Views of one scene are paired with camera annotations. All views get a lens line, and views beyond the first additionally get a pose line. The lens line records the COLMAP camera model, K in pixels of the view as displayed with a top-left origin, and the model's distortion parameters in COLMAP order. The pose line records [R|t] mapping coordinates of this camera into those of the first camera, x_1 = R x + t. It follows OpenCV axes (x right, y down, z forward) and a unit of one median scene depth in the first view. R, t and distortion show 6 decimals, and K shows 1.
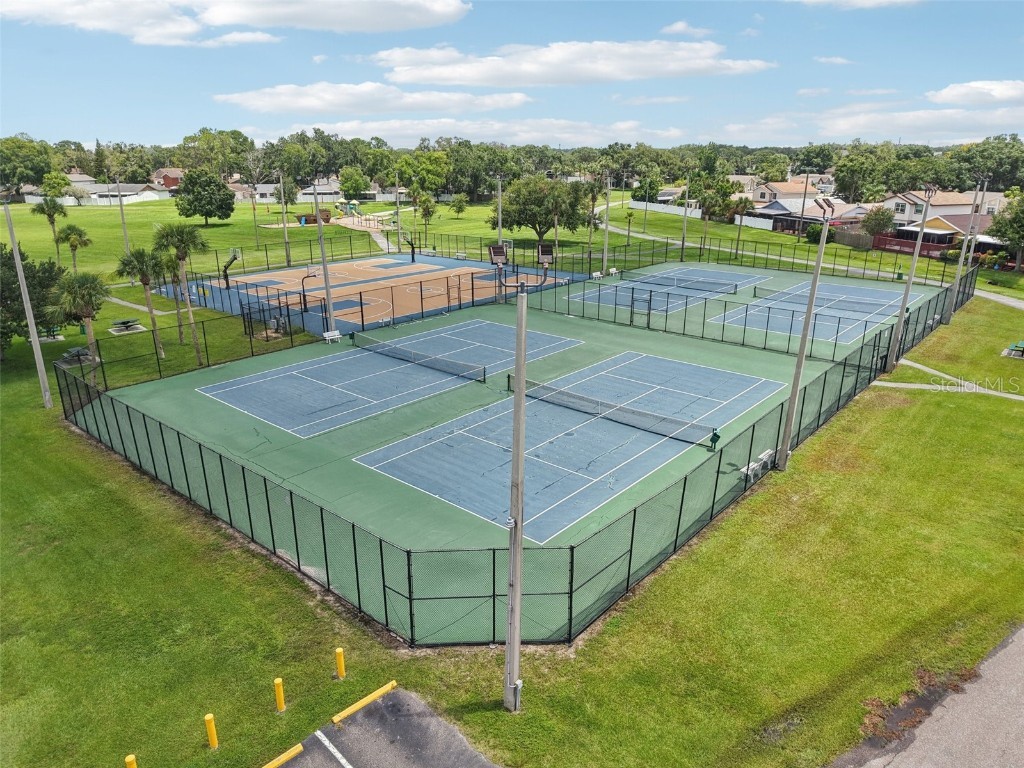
lens RADIAL K [[688.8, 0, 512.0], [0, 688.8, 384.0], [0, 0, 1]] dist [0.010015, -0.002011]
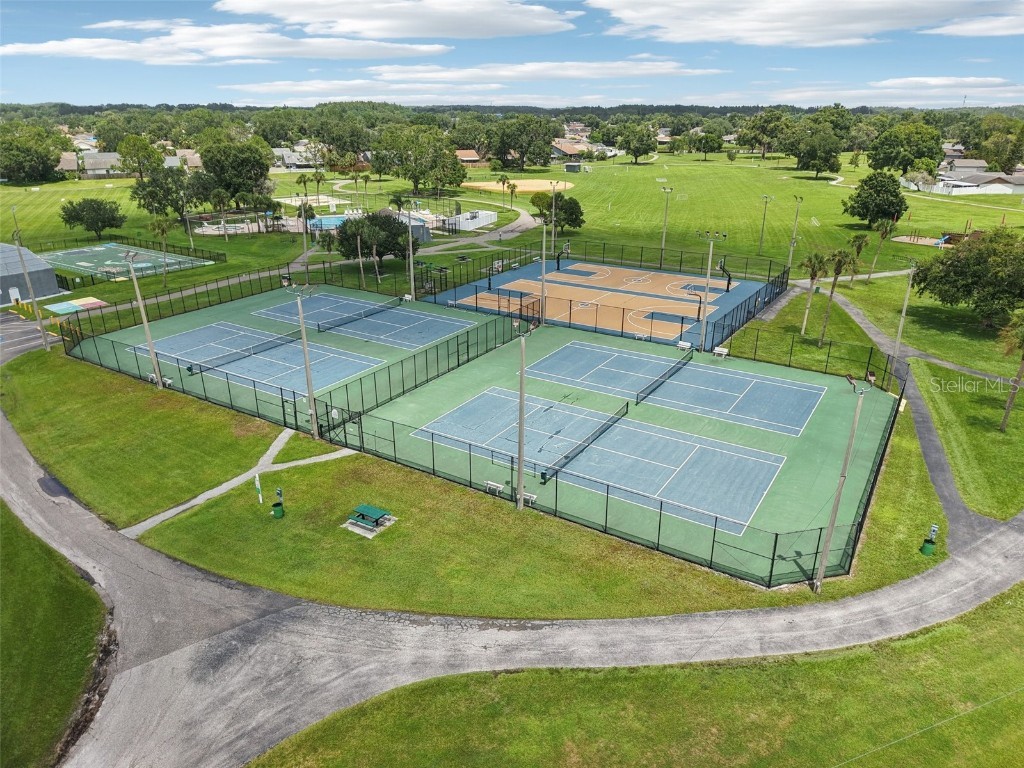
lens RADIAL K [[688.8, 0, 512.0], [0, 688.8, 384.0], [0, 0, 1]] dist [0.010015, -0.002011]
pose [[0.143826, 0.369173, -0.918164, 1.593910], [-0.311386, 0.897566, 0.312114, -0.551173], [0.939337, 0.241013, 0.244048, 0.995617]]
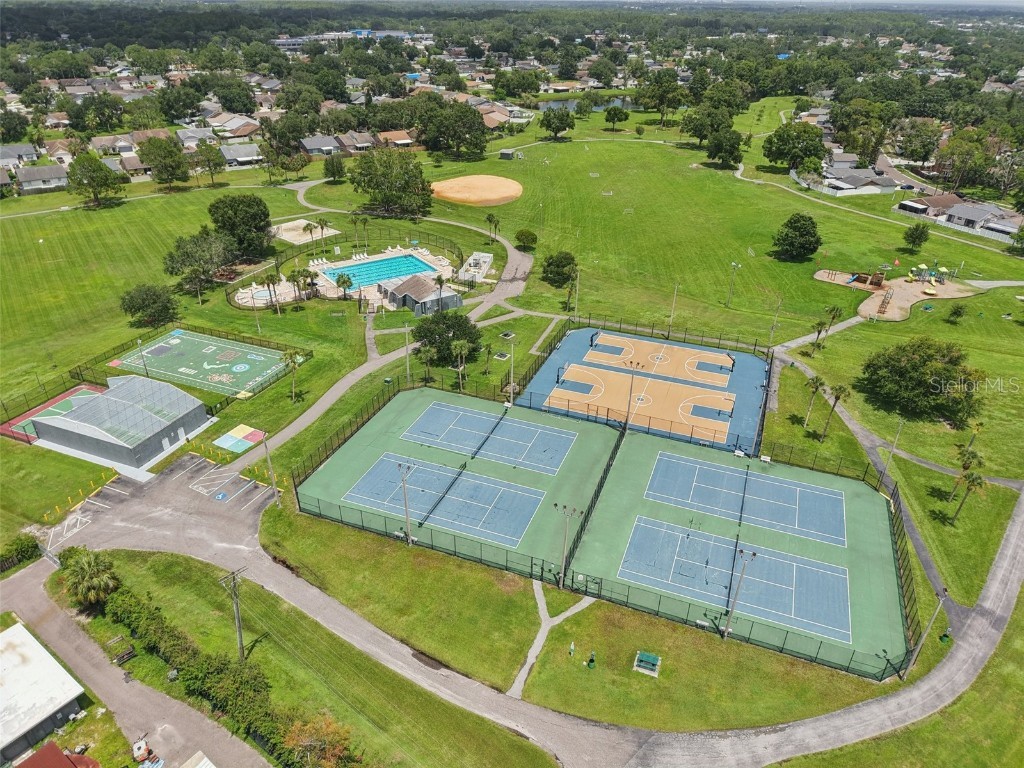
lens RADIAL K [[688.8, 0, 512.0], [0, 688.8, 384.0], [0, 0, 1]] dist [0.010015, -0.002011]
pose [[0.337088, 0.473293, -0.813858, 1.636690], [-0.325588, 0.869717, 0.370923, -1.039601], [0.883382, 0.139949, 0.447270, 0.061573]]
